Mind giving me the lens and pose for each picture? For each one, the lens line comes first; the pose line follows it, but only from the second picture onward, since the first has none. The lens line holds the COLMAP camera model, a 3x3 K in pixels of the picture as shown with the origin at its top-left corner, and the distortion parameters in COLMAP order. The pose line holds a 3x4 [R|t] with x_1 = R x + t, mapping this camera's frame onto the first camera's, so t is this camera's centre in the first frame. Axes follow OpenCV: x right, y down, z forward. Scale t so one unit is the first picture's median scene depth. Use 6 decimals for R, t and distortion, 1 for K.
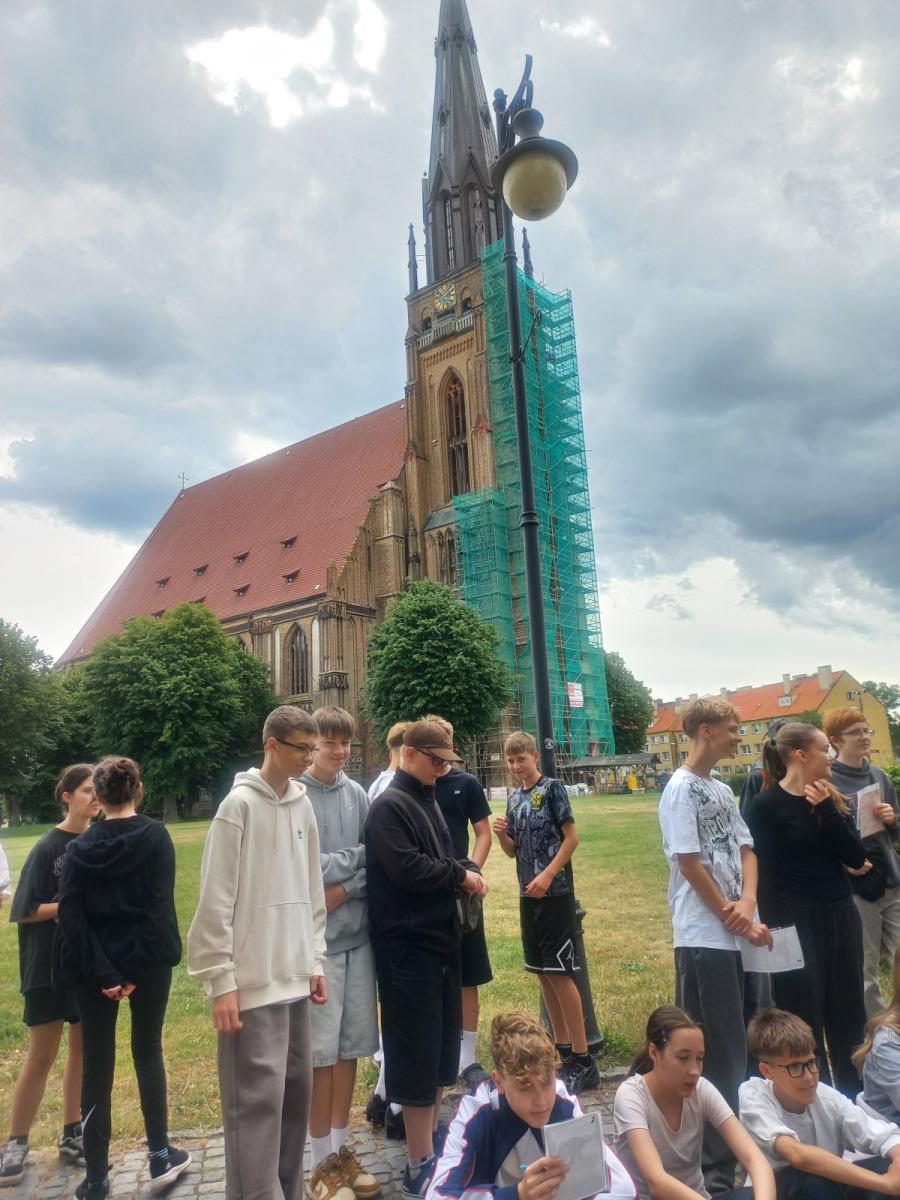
lens RADIAL K [[896.1, 0, 450.0], [0, 896.1, 600.0], [0, 0, 1]] dist [0.101337, -0.236182]
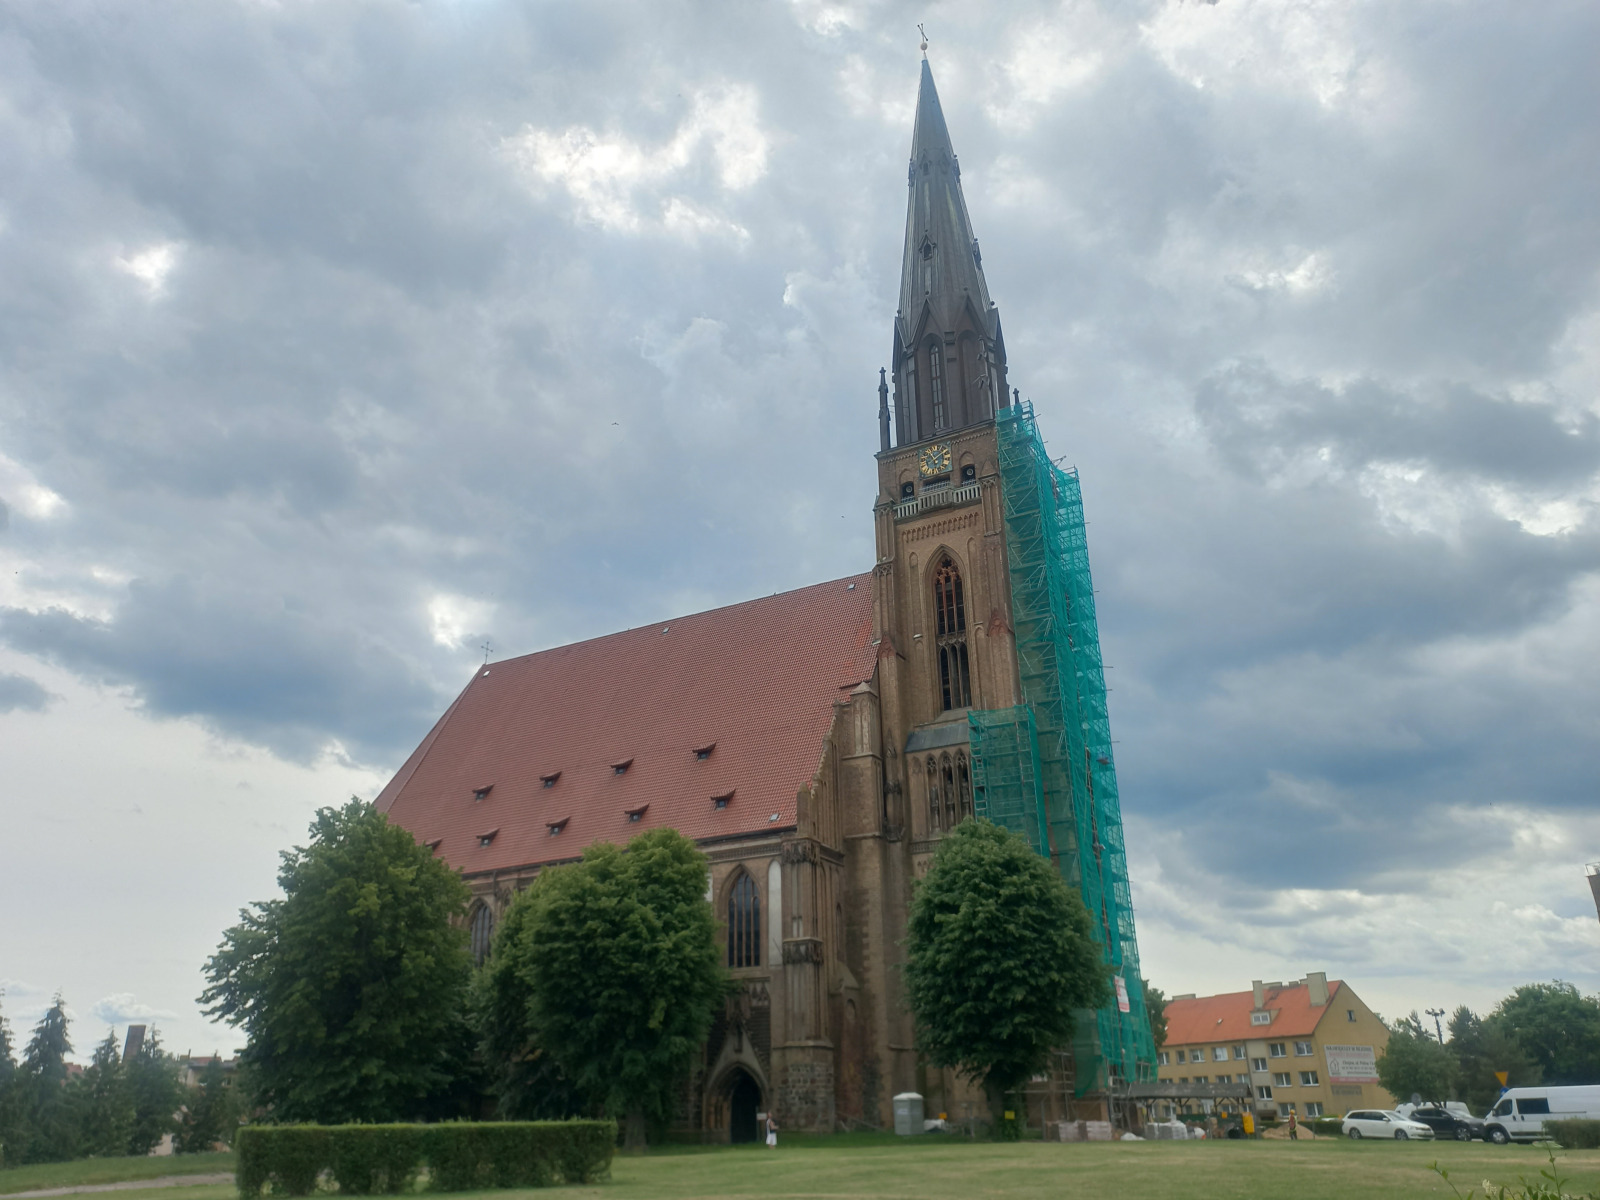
lens RADIAL K [[1216.2, 0, 800.0], [0, 1216.2, 600.0], [0, 0, 1]] dist [0.018814, 0.008194]
pose [[0.988216, 0.101050, 0.114972, -0.249127], [-0.076397, 0.976487, -0.201587, 0.010752], [-0.132639, 0.190427, 0.972699, -0.003260]]
